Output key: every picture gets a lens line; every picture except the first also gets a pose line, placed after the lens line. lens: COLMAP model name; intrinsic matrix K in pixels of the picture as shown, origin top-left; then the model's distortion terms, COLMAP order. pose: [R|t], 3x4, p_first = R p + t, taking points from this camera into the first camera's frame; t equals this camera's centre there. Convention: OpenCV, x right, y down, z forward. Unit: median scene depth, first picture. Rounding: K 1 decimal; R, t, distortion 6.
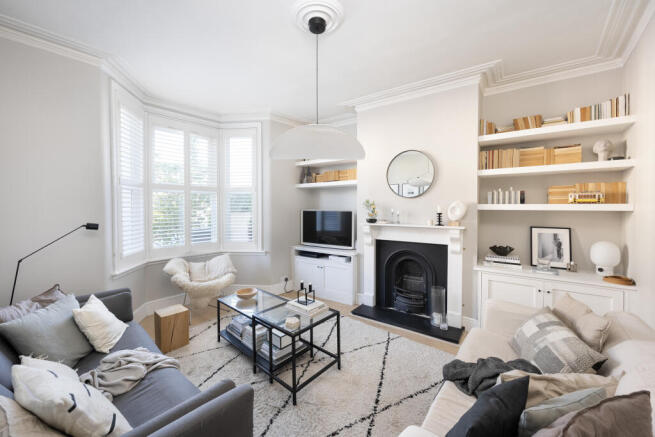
lens RADIAL K [[243.8, 0, 325.6], [0, 243.8, 212.0], [0, 0, 1]] dist [-0.007772, 0.000105]
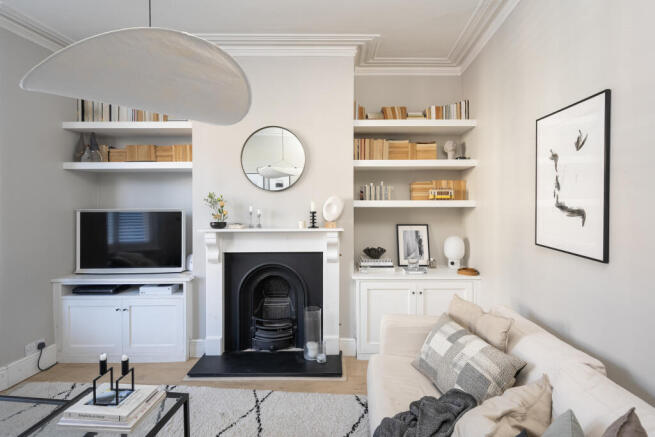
lens RADIAL K [[310.0, 0, 326.7], [0, 310.0, 205.4], [0, 0, 1]] dist [-0.001268, -0.000366]
pose [[0.816576, -0.007090, 0.577195, -0.069350], [0.015465, 0.999834, -0.009598, -0.005880], [-0.577031, 0.016764, 0.816550, 0.179615]]
